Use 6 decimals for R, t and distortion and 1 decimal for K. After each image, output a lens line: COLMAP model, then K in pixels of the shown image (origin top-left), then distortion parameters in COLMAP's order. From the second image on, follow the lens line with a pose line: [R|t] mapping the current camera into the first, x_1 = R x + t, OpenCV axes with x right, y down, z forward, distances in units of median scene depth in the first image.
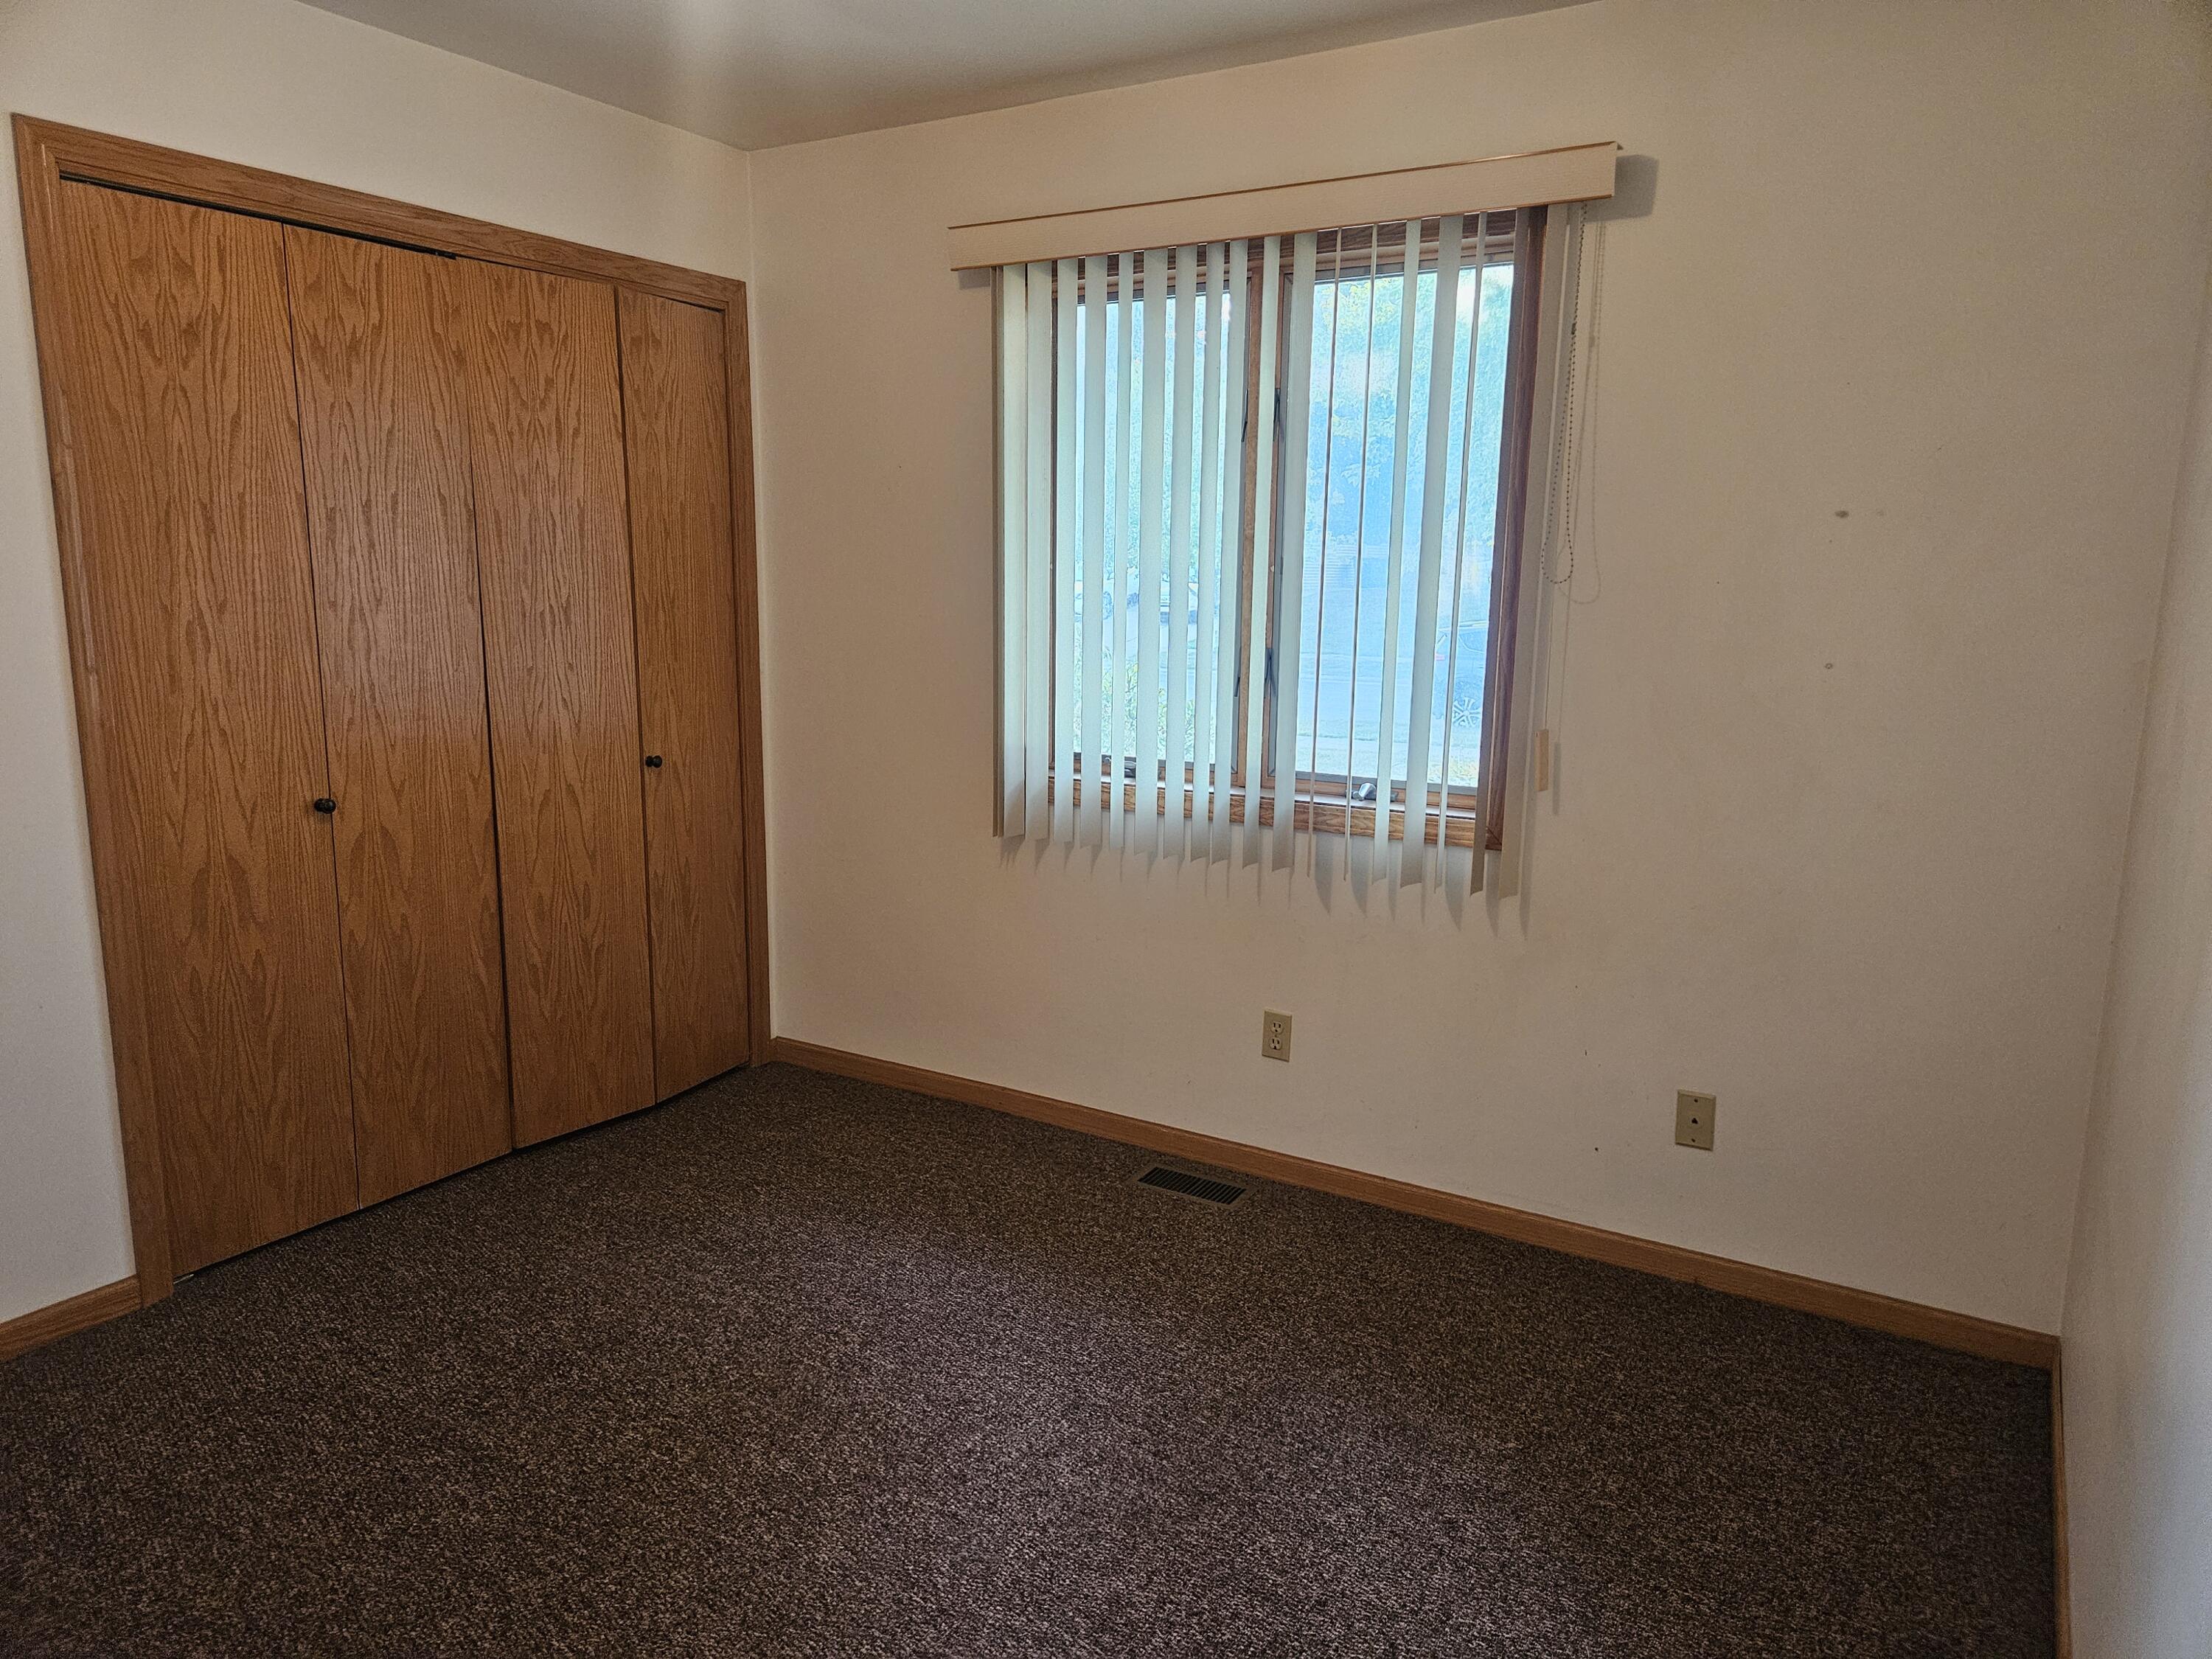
lens RADIAL K [[1429.9, 0, 1109.8], [0, 1429.9, 826.6], [0, 0, 1]] dist [0.031188, 0.000469]
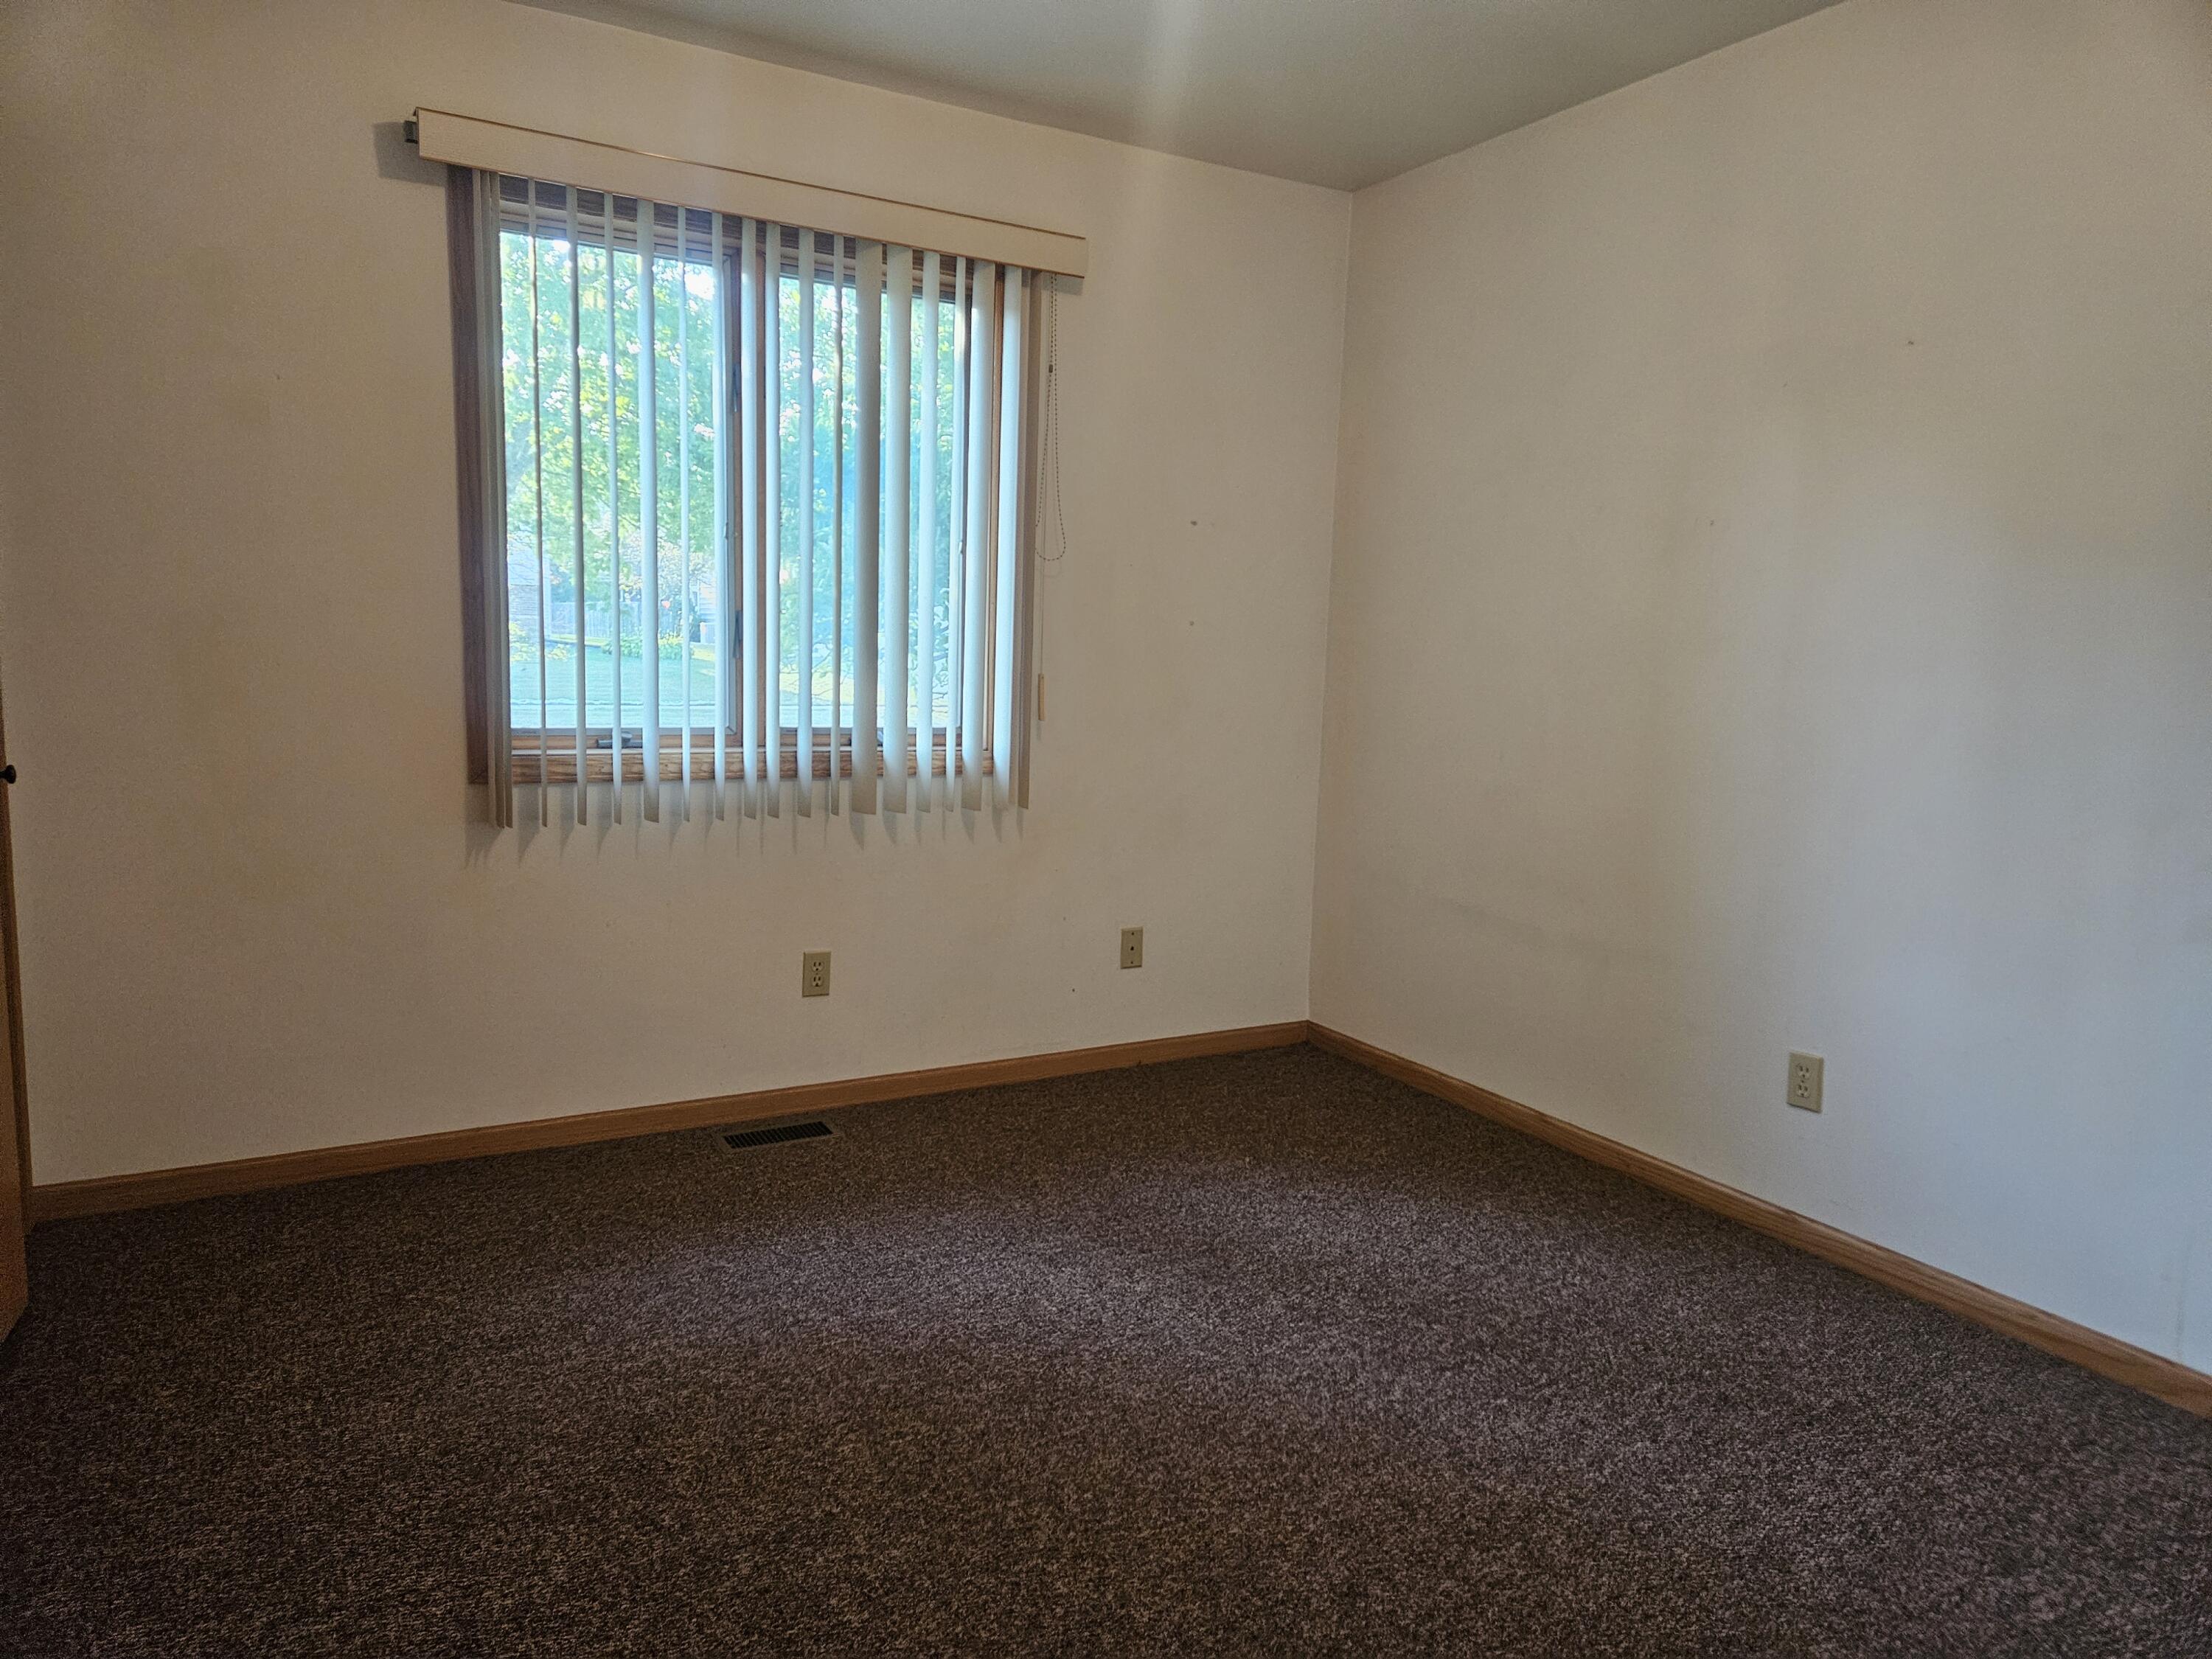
lens RADIAL K [[1486.1, 0, 1109.4], [0, 1486.1, 831.5], [0, 0, 1]] dist [0.067215, -0.043169]
pose [[0.500936, -0.124551, 0.856475, -0.749327], [0.120219, 0.990011, 0.073656, -0.017174], [-0.857094, 0.066068, 0.510906, 0.241083]]
